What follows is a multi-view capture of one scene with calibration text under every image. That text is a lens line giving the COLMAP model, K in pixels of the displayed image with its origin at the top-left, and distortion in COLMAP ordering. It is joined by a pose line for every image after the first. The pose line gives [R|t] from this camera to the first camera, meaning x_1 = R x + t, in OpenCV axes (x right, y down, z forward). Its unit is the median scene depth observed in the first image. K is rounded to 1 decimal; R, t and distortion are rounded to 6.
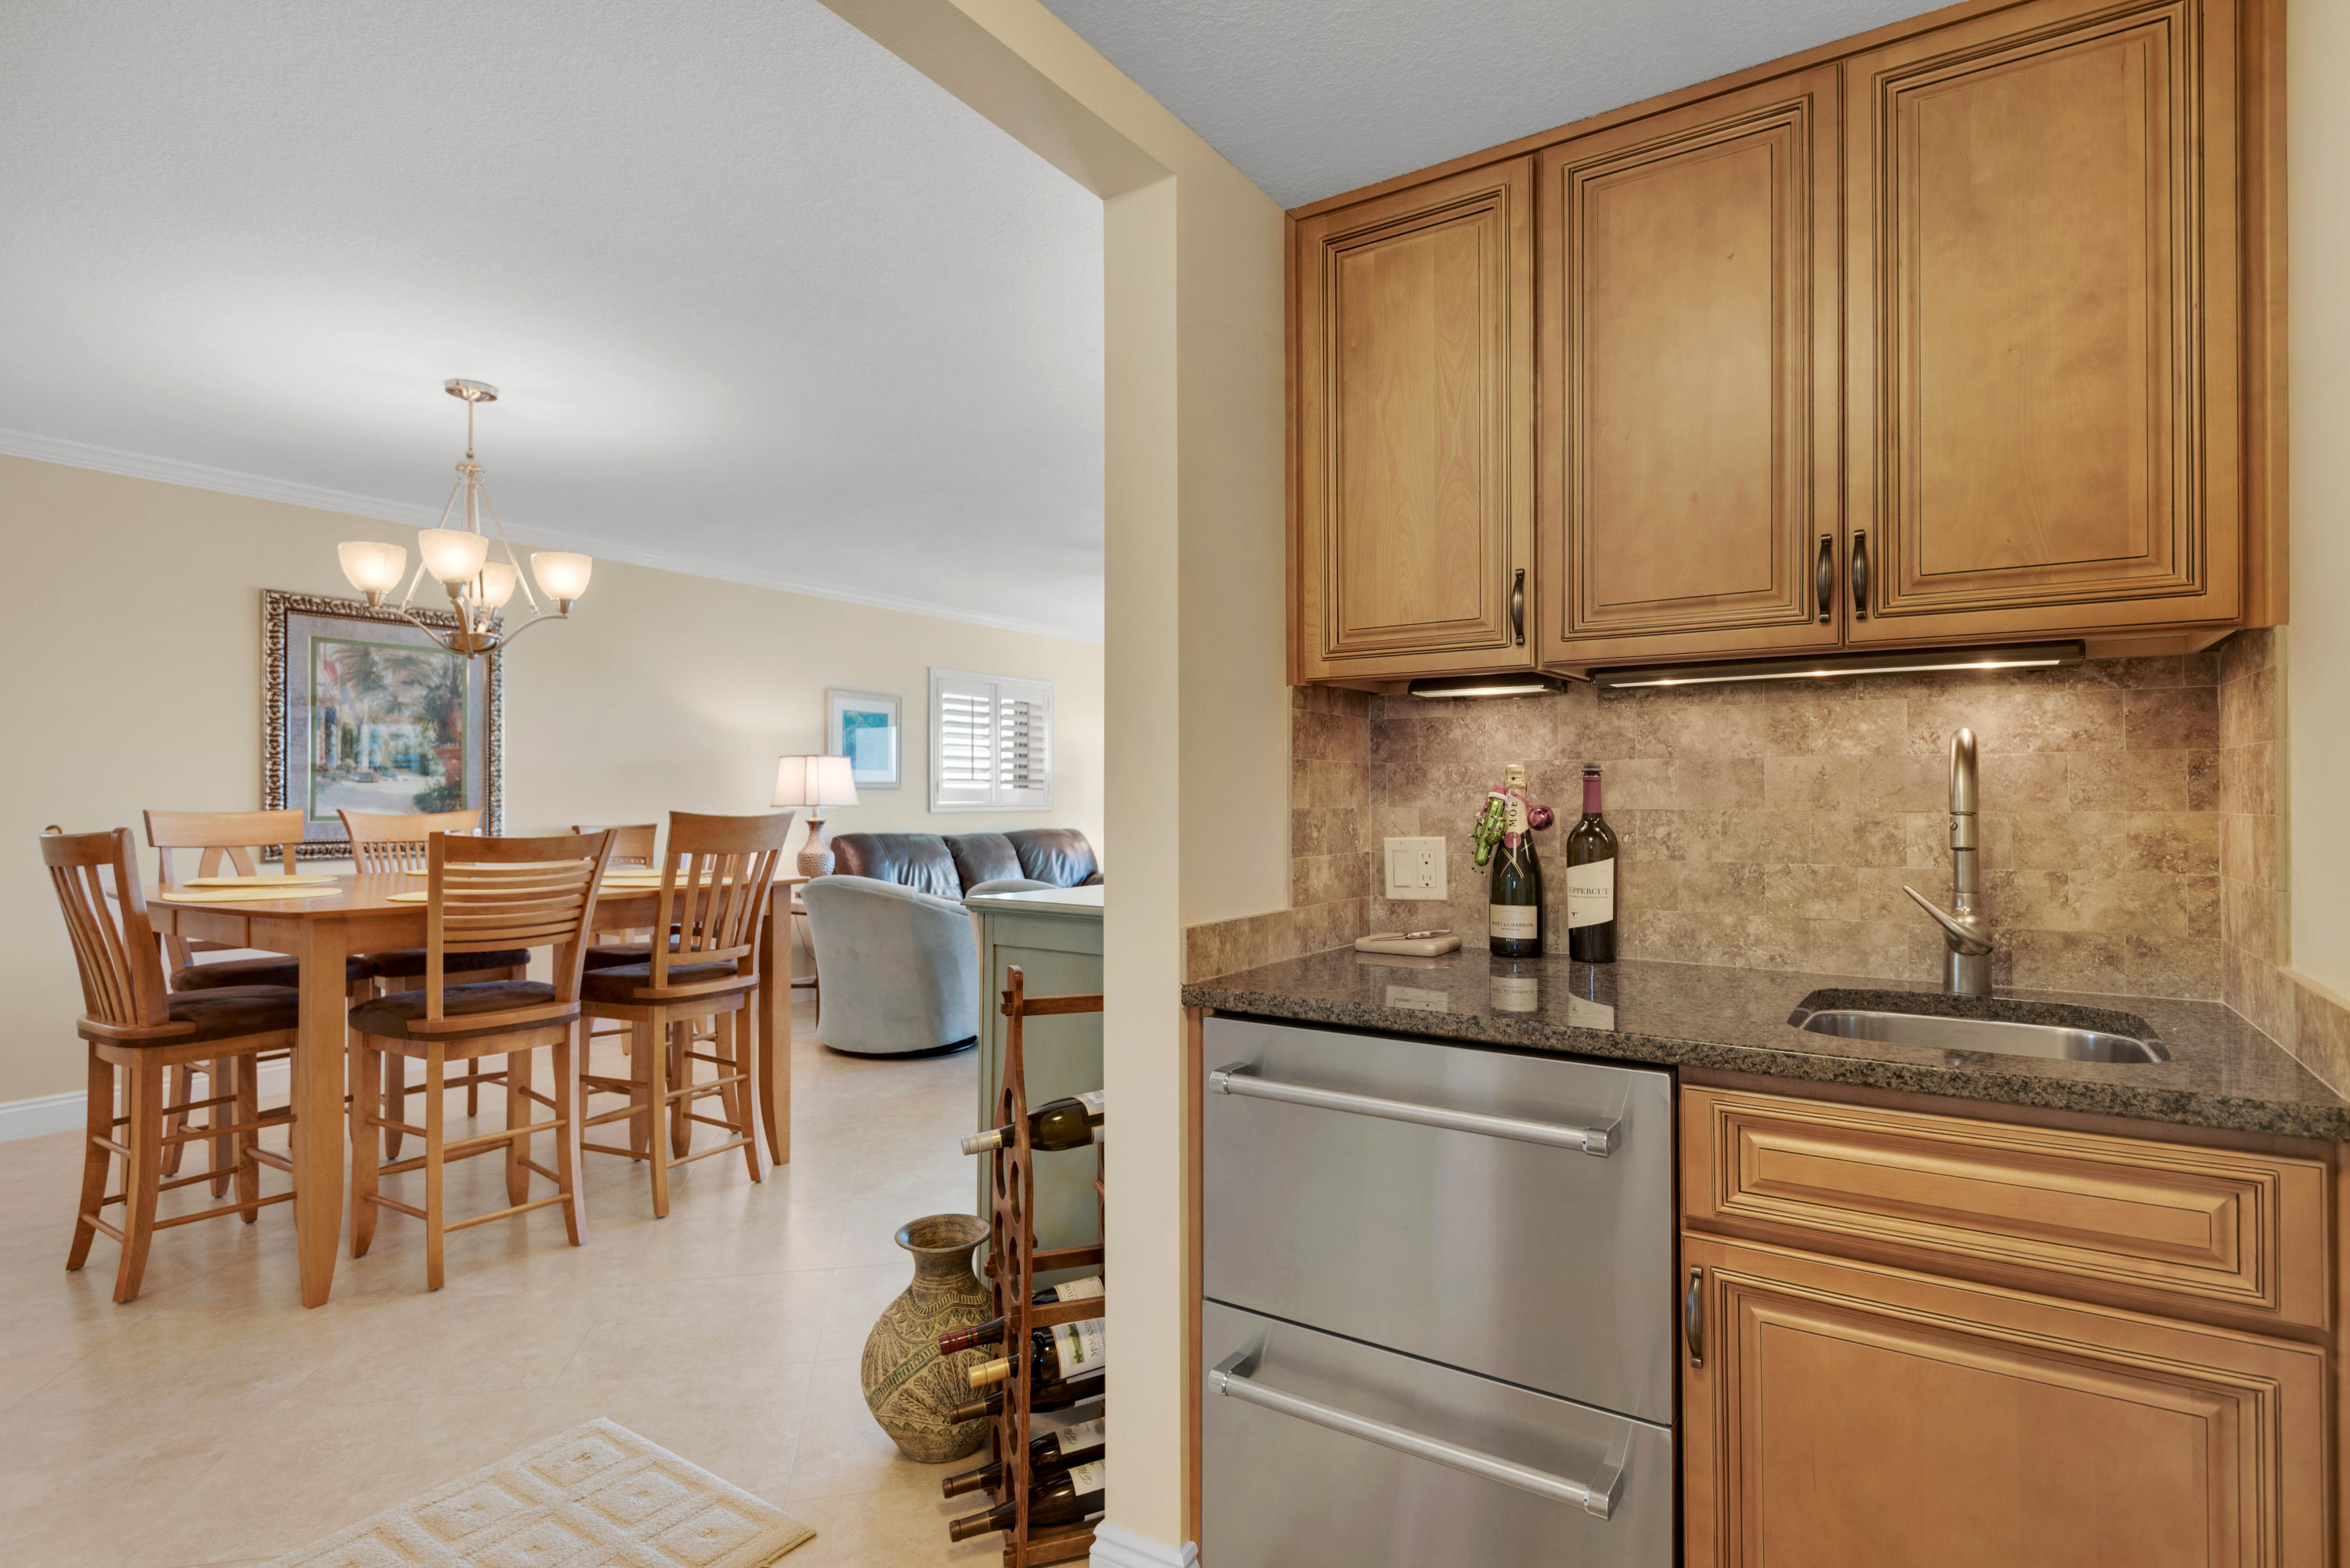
lens RADIAL K [[1212.4, 0, 1157.0], [0, 1212.4, 799.4], [0, 0, 1]] dist [0.015379, -0.005577]
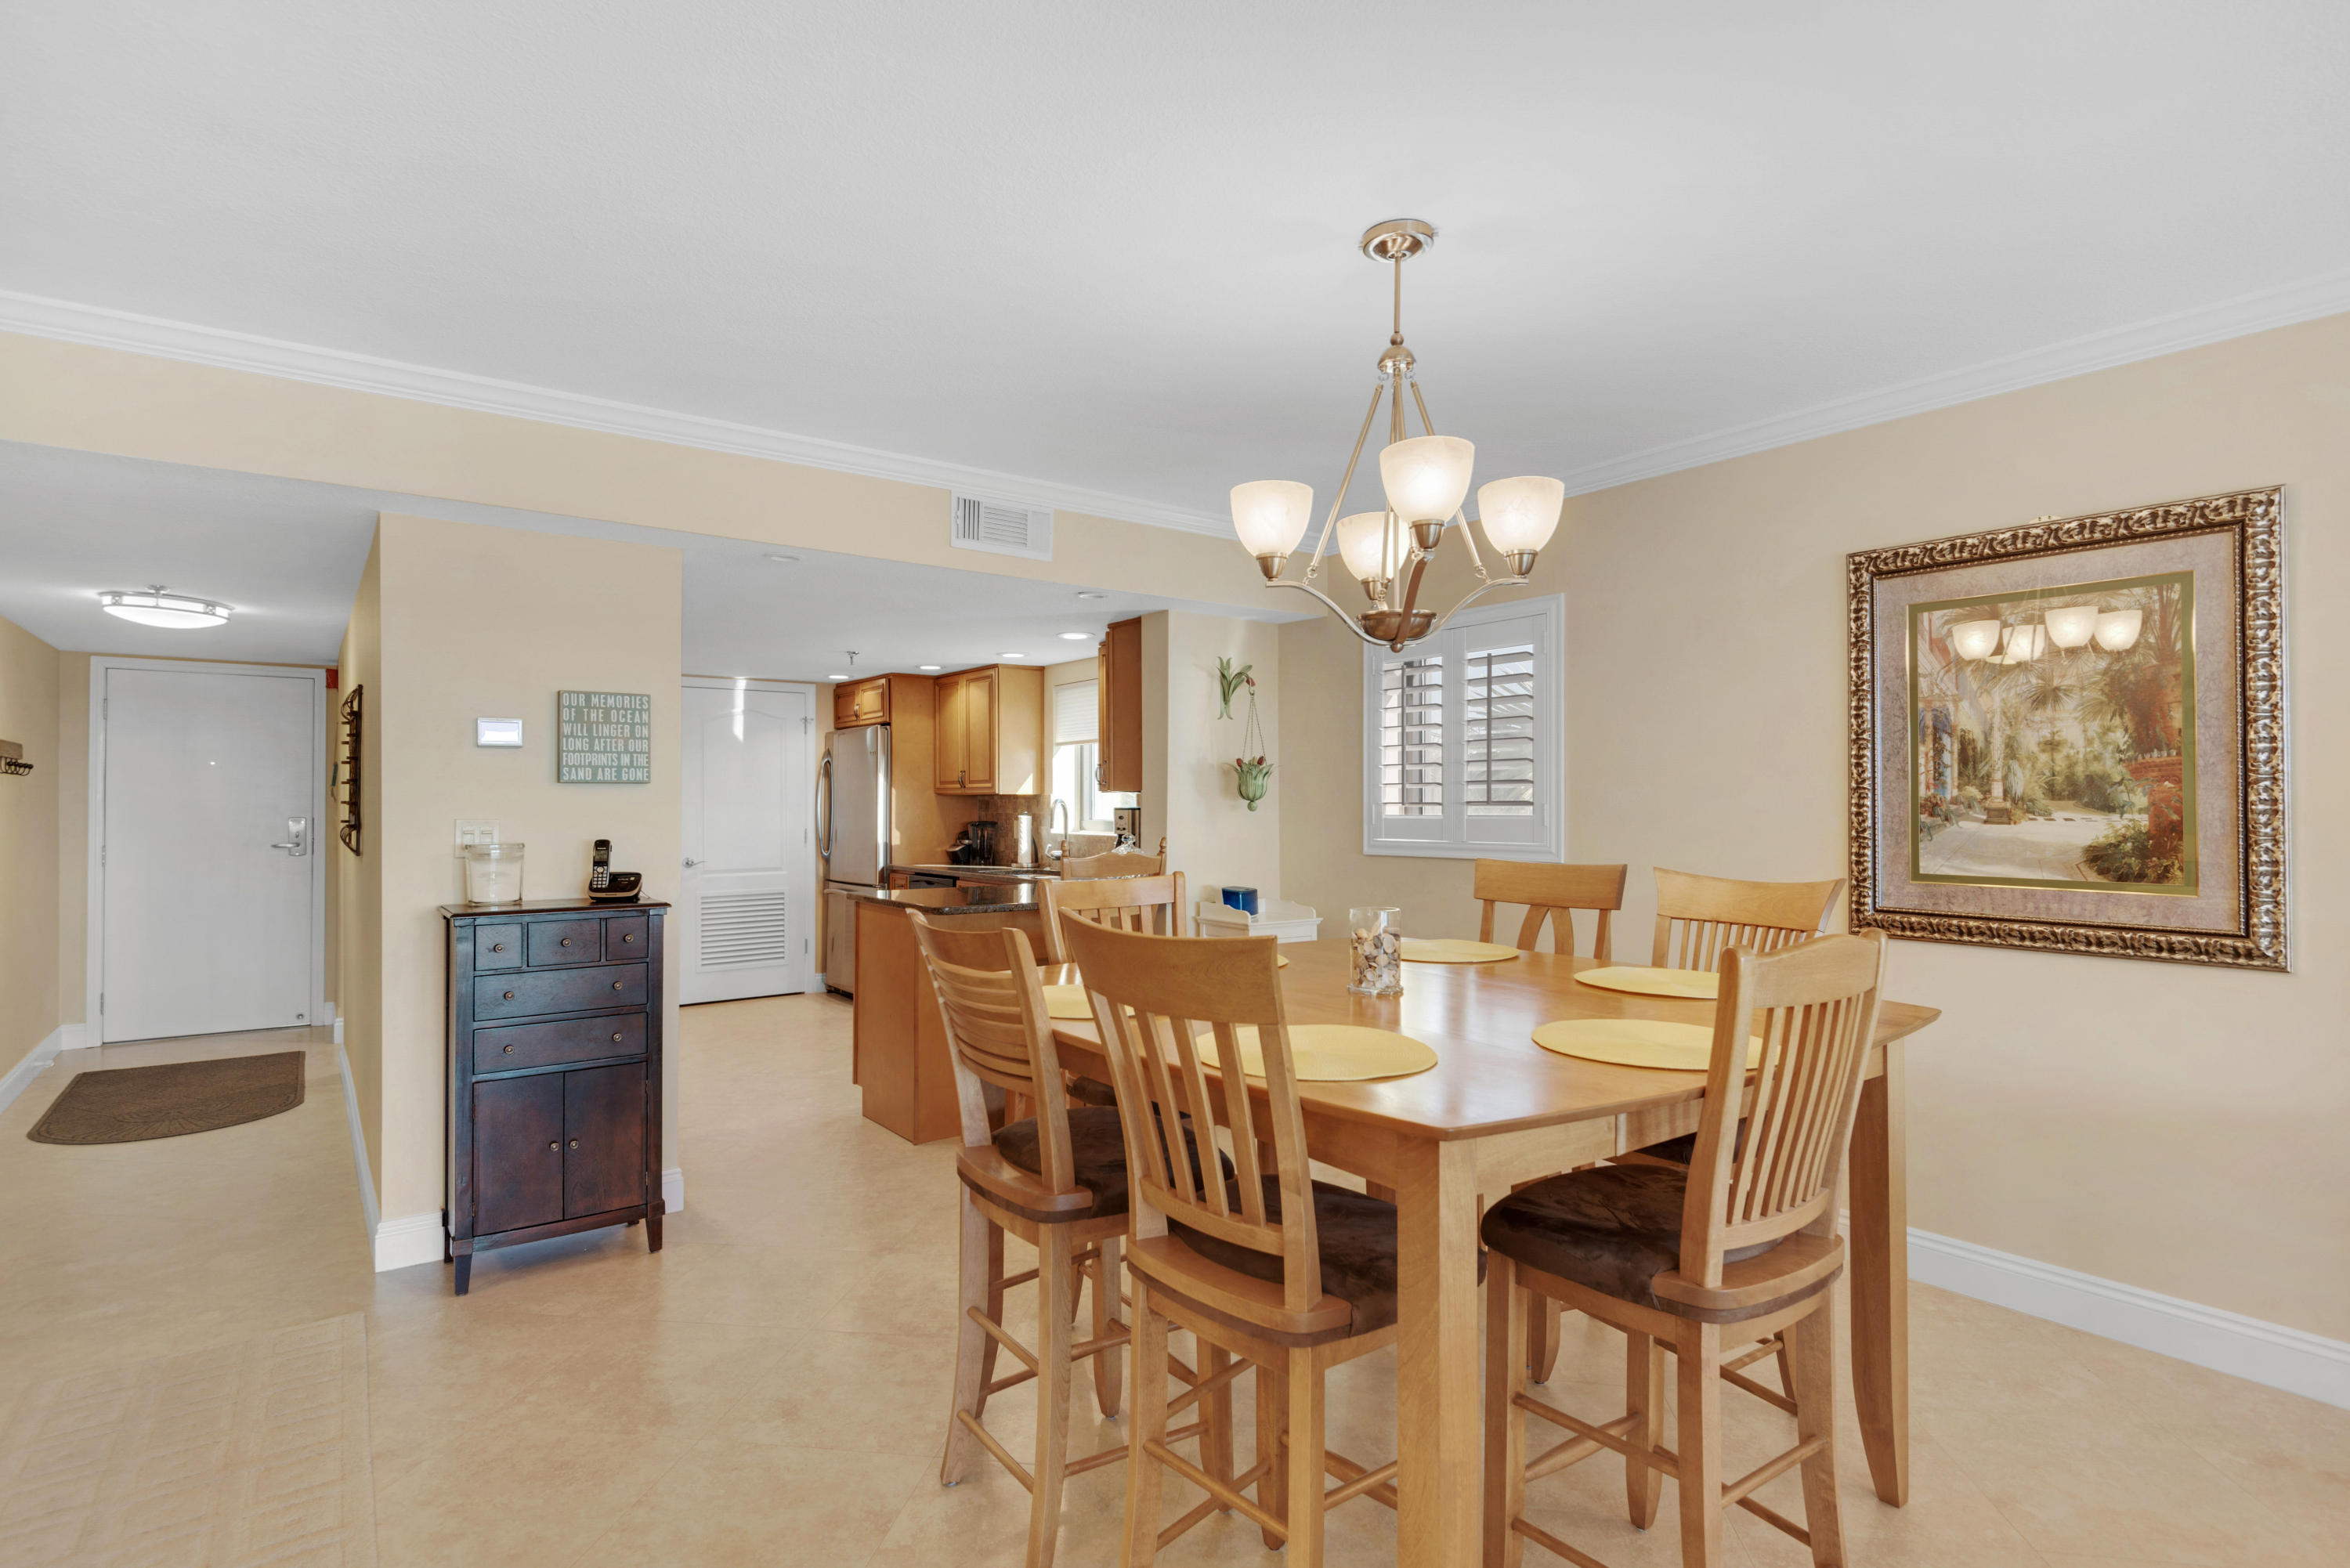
lens RADIAL K [[1185.4, 0, 1186.2], [0, 1185.4, 790.0], [0, 0, 1]] dist [0.009971, -0.007037]
pose [[-0.326402, -0.007750, -0.945199, 0.055303], [-0.000812, 0.999968, -0.007918, -0.026134], [0.945231, -0.001817, -0.326398, 0.815741]]
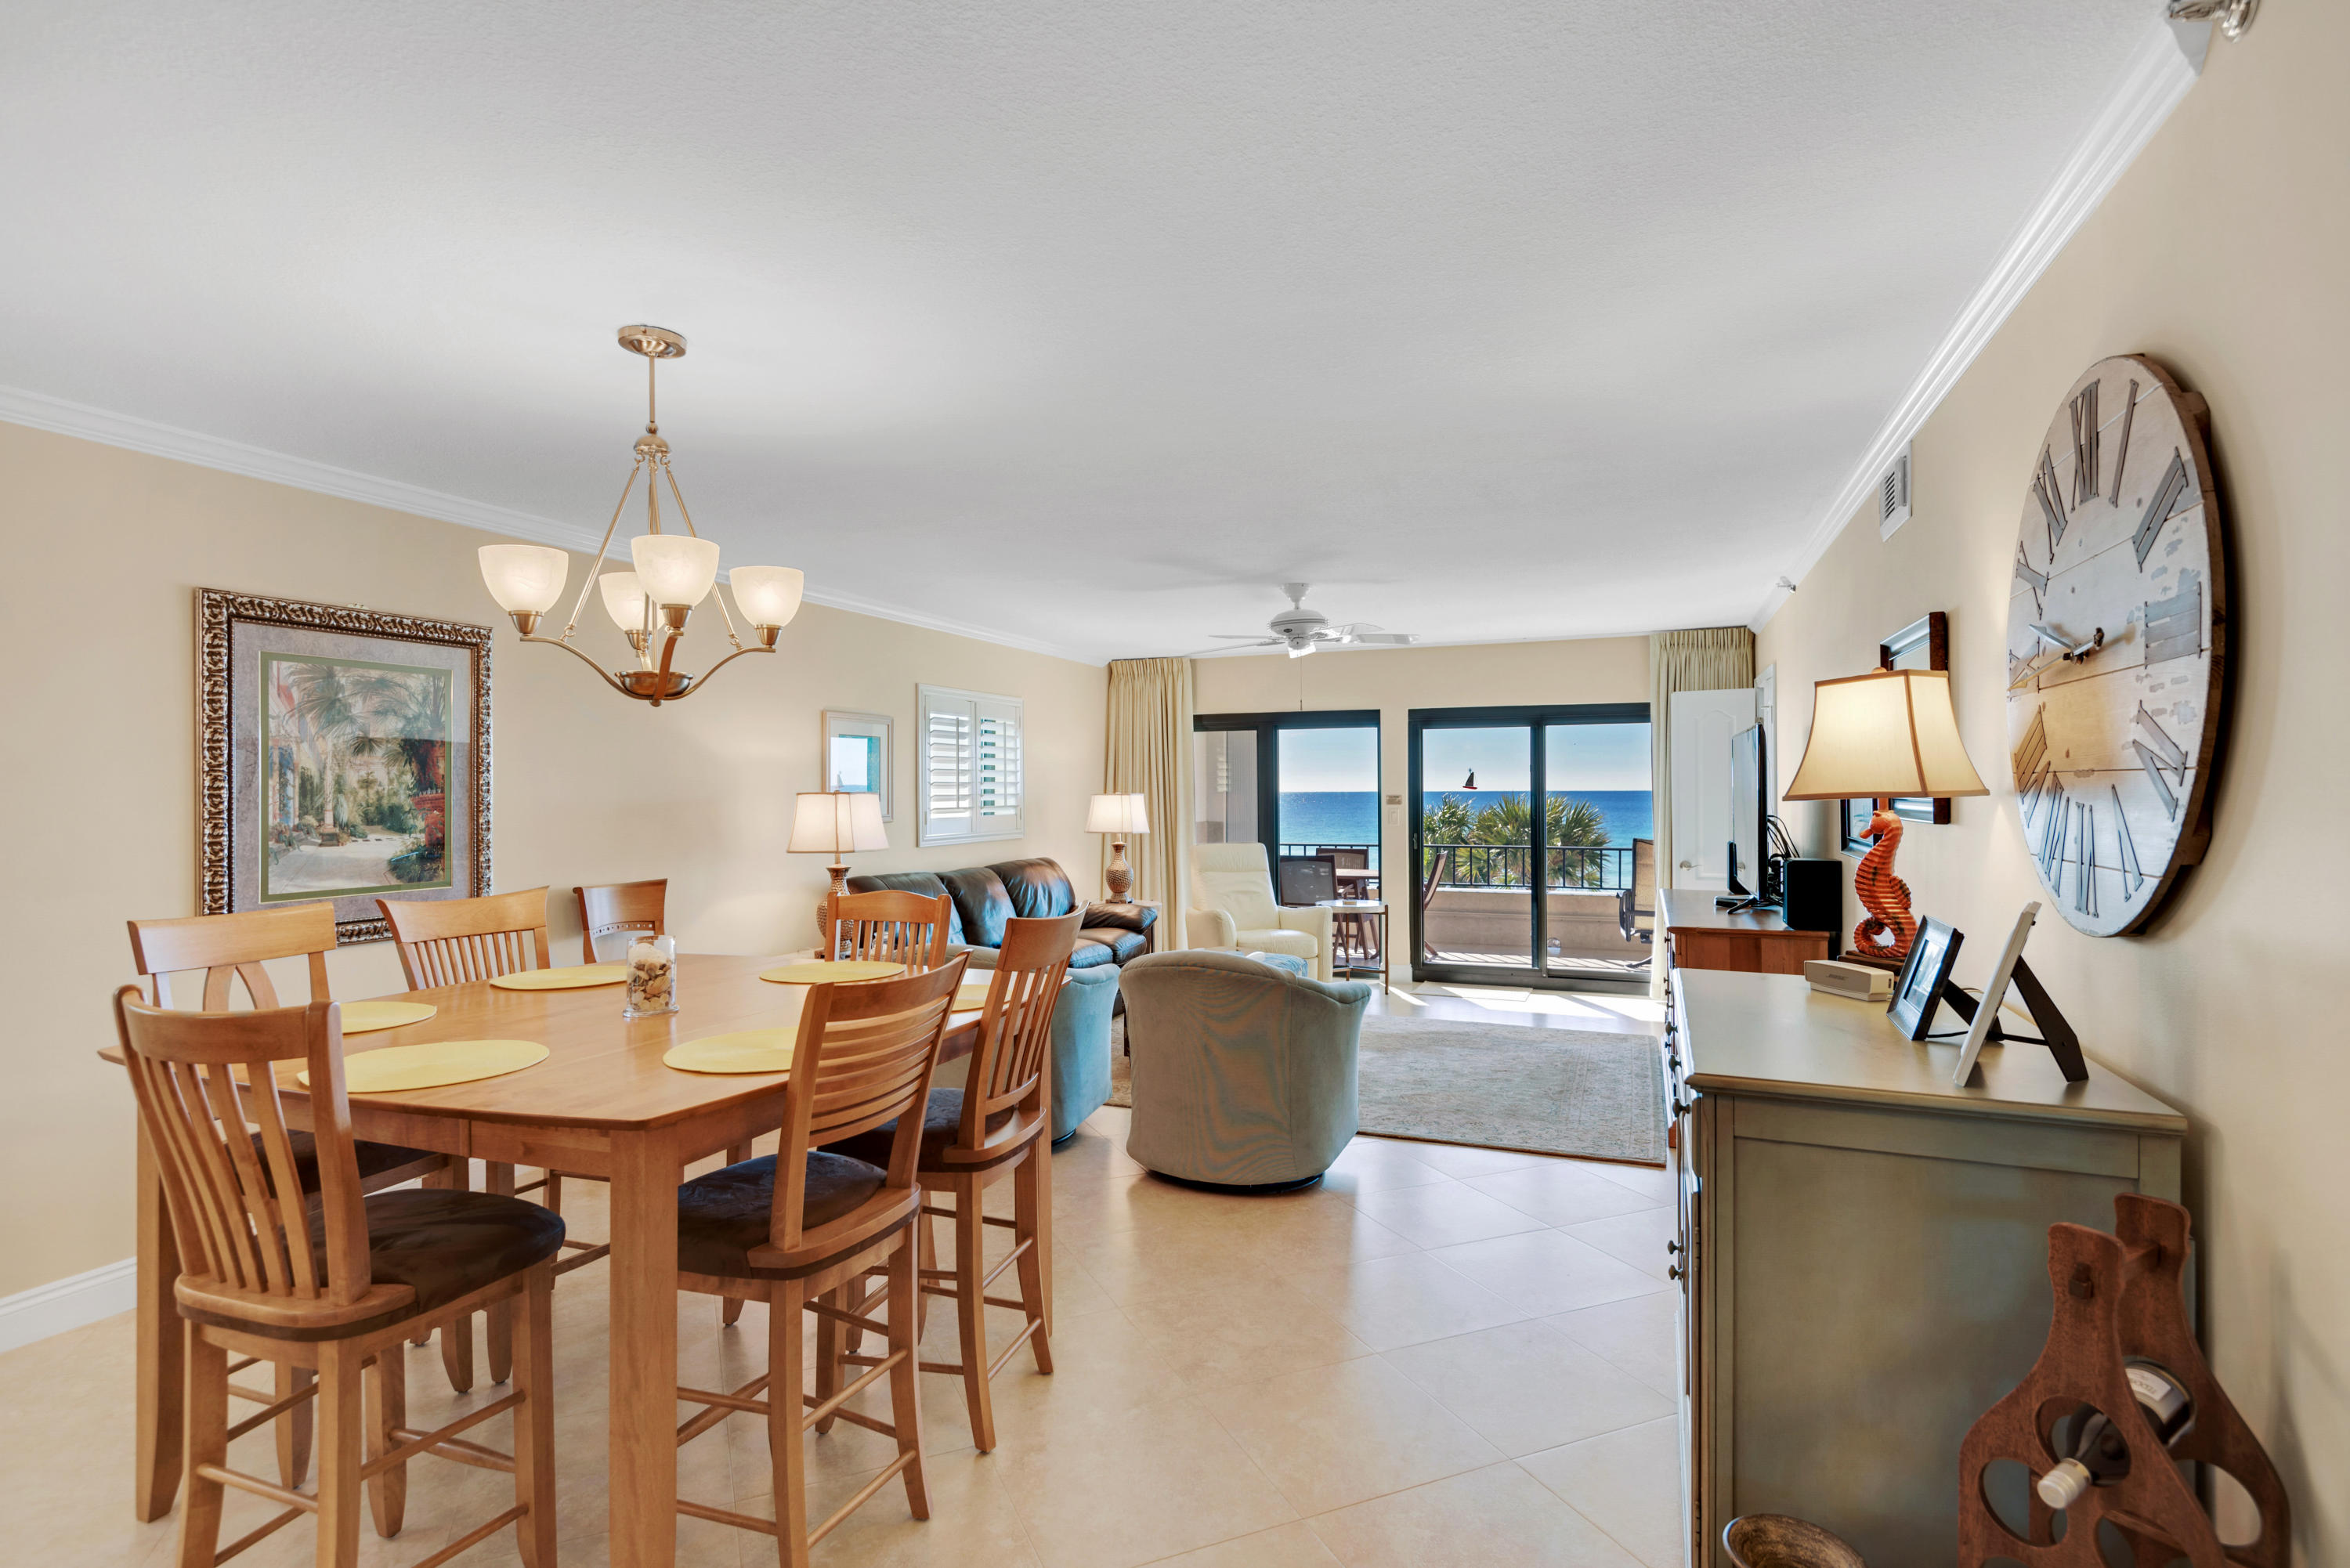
lens RADIAL K [[1185.4, 0, 1176.0], [0, 1185.4, 788.5], [0, 0, 1]] dist [0.009971, -0.007037]
pose [[0.973831, -0.004570, 0.227228, -0.309847], [0.005063, 0.999986, -0.001588, -0.046018], [-0.227218, 0.002696, 0.973840, 0.167829]]
